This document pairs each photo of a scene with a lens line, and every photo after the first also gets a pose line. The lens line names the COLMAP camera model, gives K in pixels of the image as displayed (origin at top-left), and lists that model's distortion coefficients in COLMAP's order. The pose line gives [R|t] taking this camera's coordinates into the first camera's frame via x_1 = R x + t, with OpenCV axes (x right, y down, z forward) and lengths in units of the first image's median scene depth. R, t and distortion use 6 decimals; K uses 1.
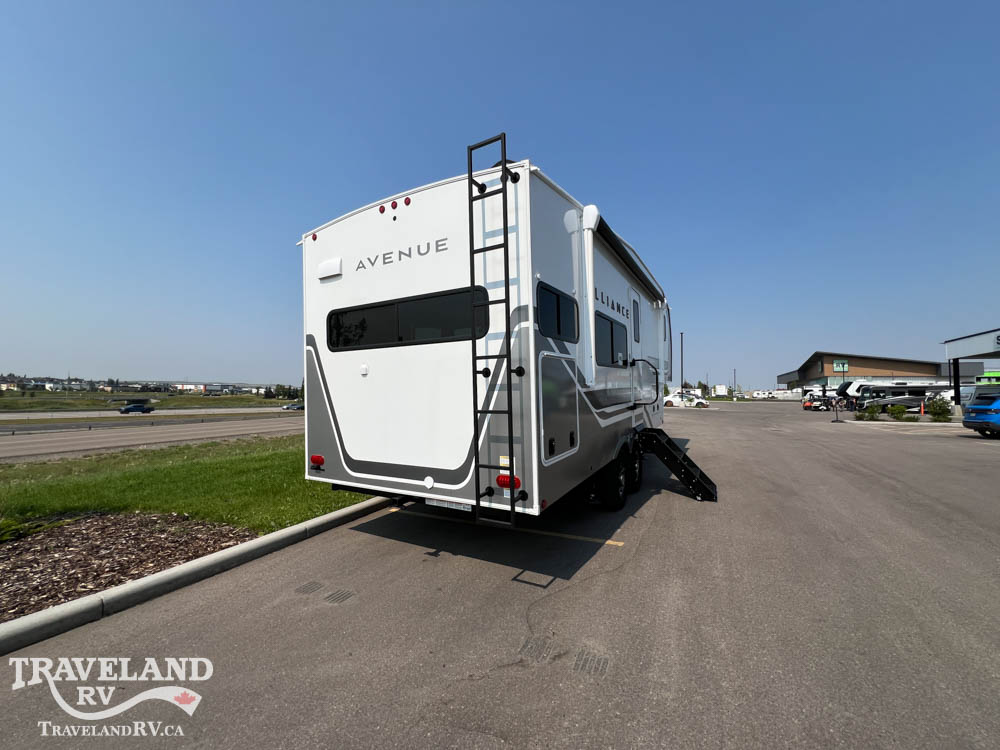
lens RADIAL K [[399.1, 0, 497.9], [0, 399.1, 376.5], [0, 0, 1]] dist [-0.000264, -0.000037]
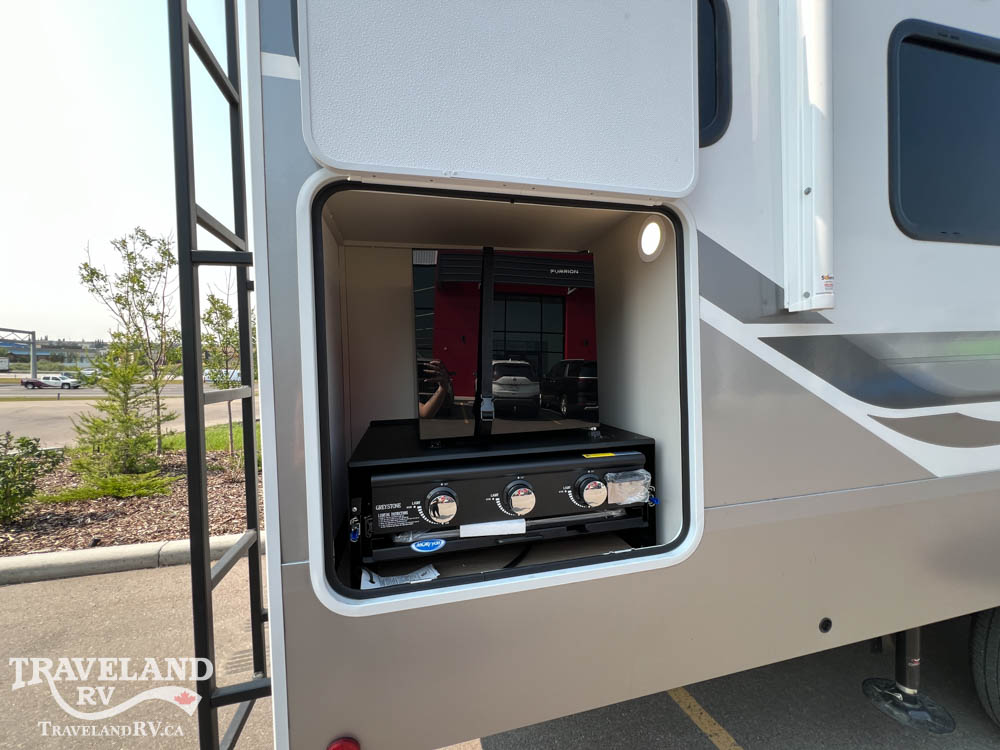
lens RADIAL K [[399.1, 0, 501.2], [0, 399.1, 373.8], [0, 0, 1]] dist [-0.000264, -0.000037]
pose [[0.687043, 0.018341, -0.726385, 0.278435], [0.025335, 0.998469, 0.049174, 0.043773], [0.726175, -0.052187, 0.685526, 0.675440]]
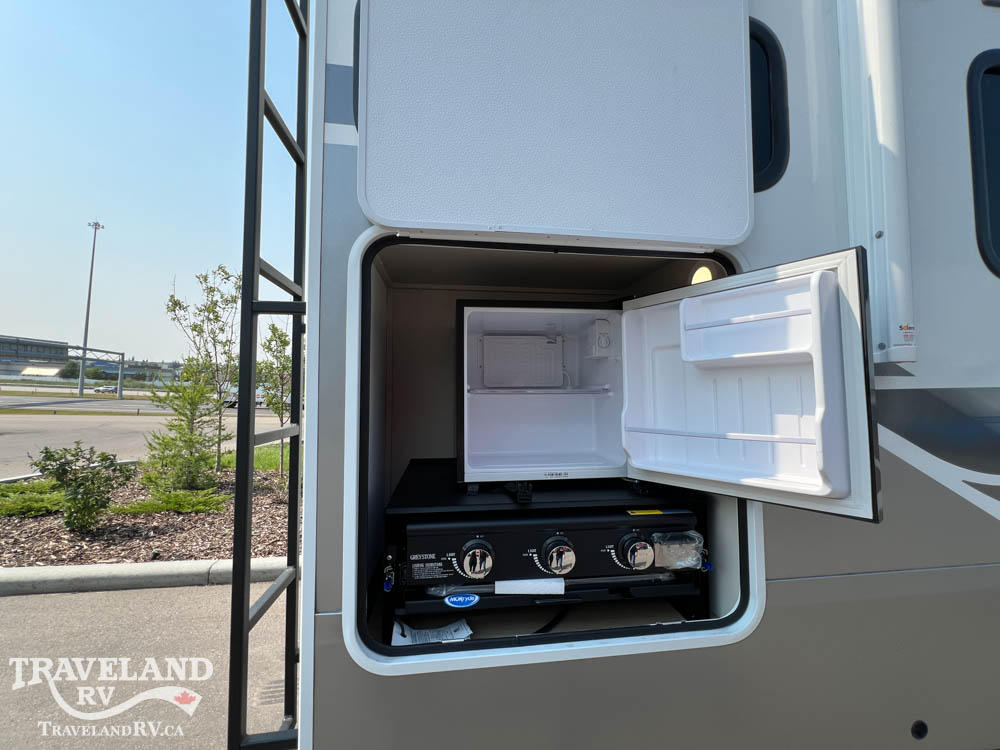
lens RADIAL K [[399.1, 0, 501.1], [0, 399.1, 374.0], [0, 0, 1]] dist [-0.000264, -0.000037]
pose [[0.608771, -0.018406, -0.793132, 0.275204], [0.003033, 0.999778, -0.020874, 0.031788], [0.793340, 0.010302, 0.608692, 0.678863]]
